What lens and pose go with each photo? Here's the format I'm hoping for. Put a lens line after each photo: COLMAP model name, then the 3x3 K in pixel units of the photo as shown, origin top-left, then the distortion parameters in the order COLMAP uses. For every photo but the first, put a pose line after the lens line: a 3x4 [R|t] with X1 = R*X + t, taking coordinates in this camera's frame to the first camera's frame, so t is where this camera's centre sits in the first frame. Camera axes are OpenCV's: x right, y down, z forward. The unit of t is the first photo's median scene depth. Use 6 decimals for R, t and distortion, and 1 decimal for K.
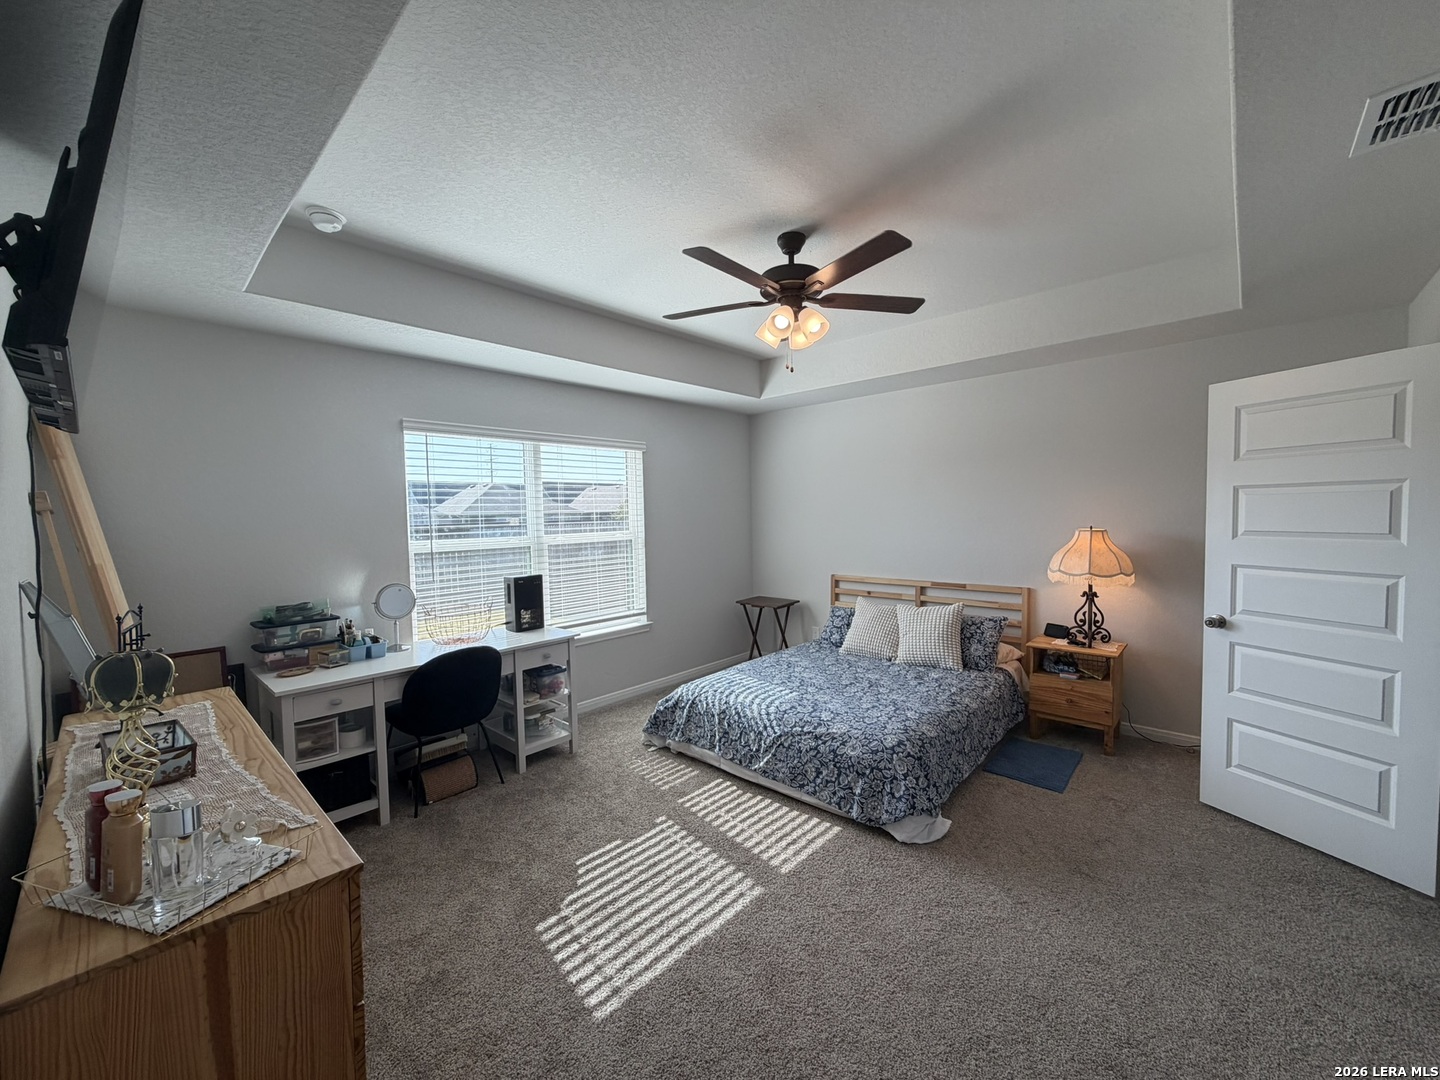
lens RADIAL K [[570.9, 0, 714.5], [0, 570.9, 540.3], [0, 0, 1]] dist [0.000064, 0.000189]
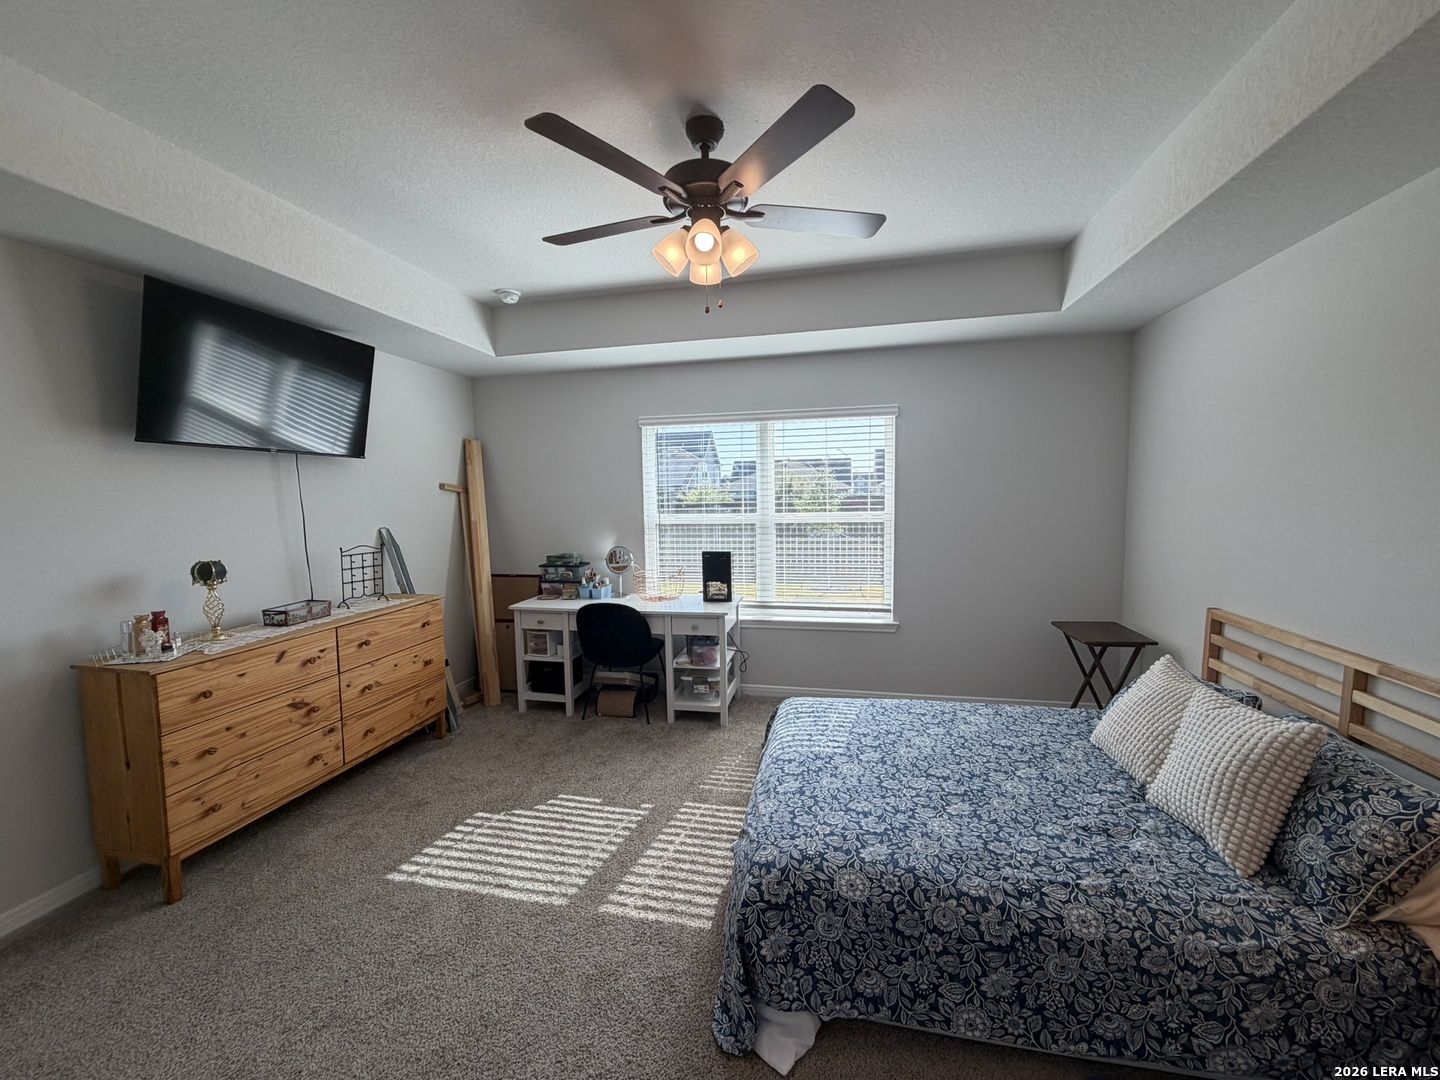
lens RADIAL K [[570.9, 0, 714.2], [0, 570.9, 539.7], [0, 0, 1]] dist [0.000064, 0.000189]
pose [[0.505866, 0.082283, -0.858679, 0.667111], [-0.033024, 0.996558, 0.076040, -0.046282], [0.861980, -0.010109, 0.506842, 0.512177]]
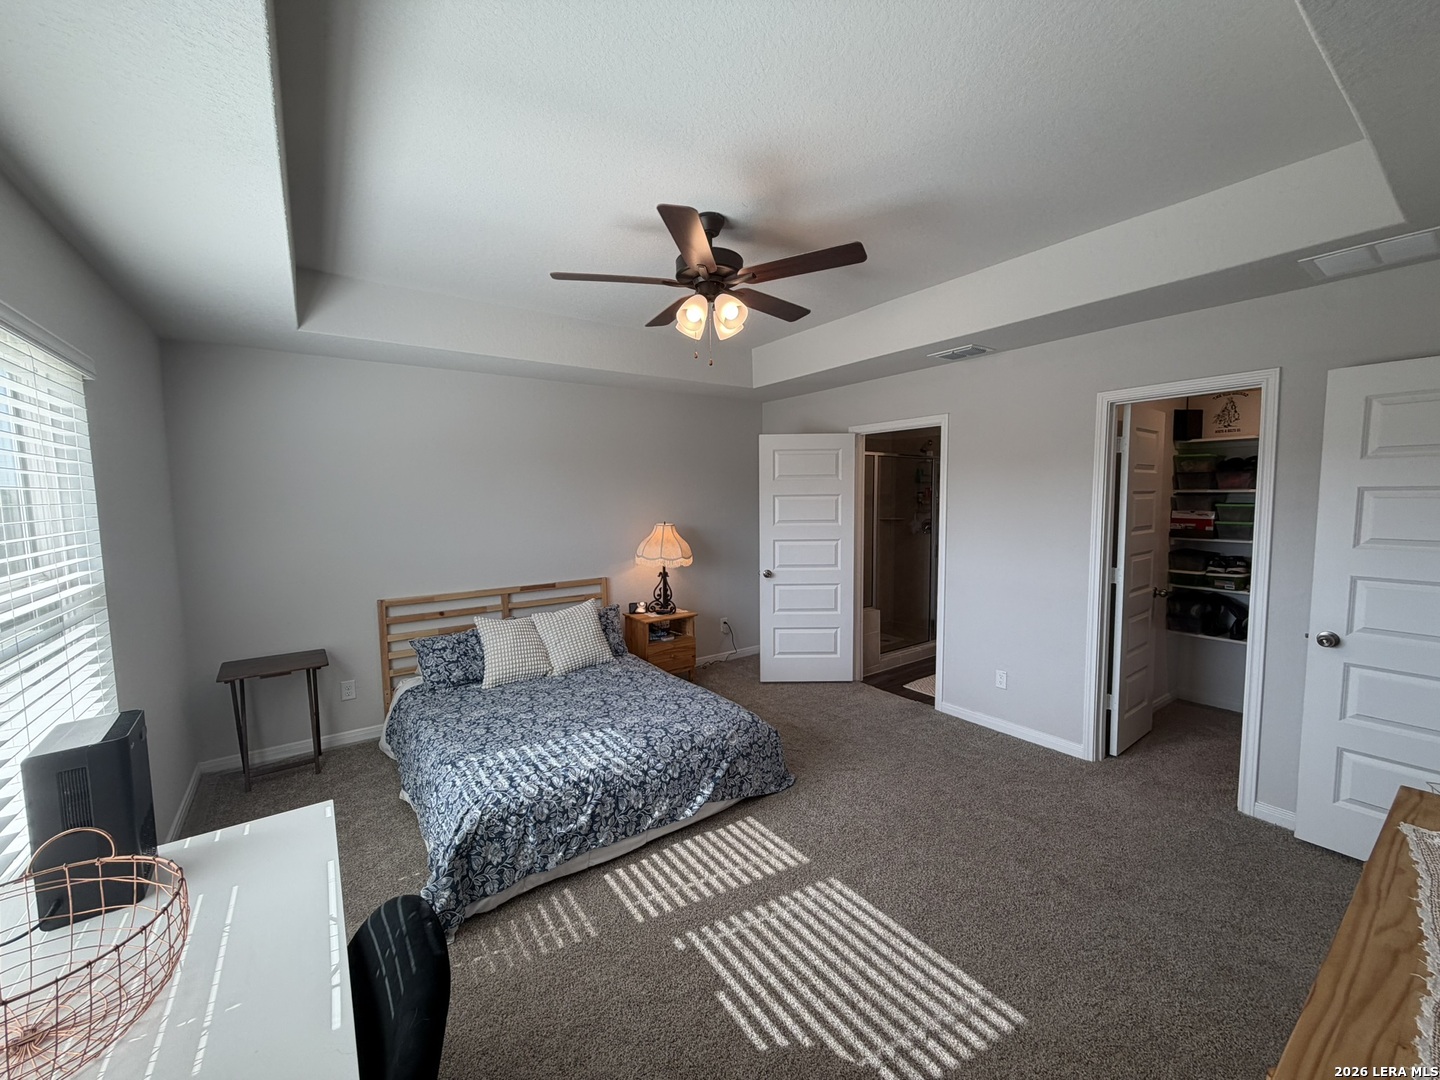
lens RADIAL K [[570.9, 0, 717.1], [0, 570.9, 540.0], [0, 0, 1]] dist [0.000064, 0.000189]
pose [[0.200183, -0.062353, 0.977772, -0.647887], [0.055523, 0.997091, 0.052218, -0.048686], [-0.978184, 0.043835, 0.203062, 0.668027]]
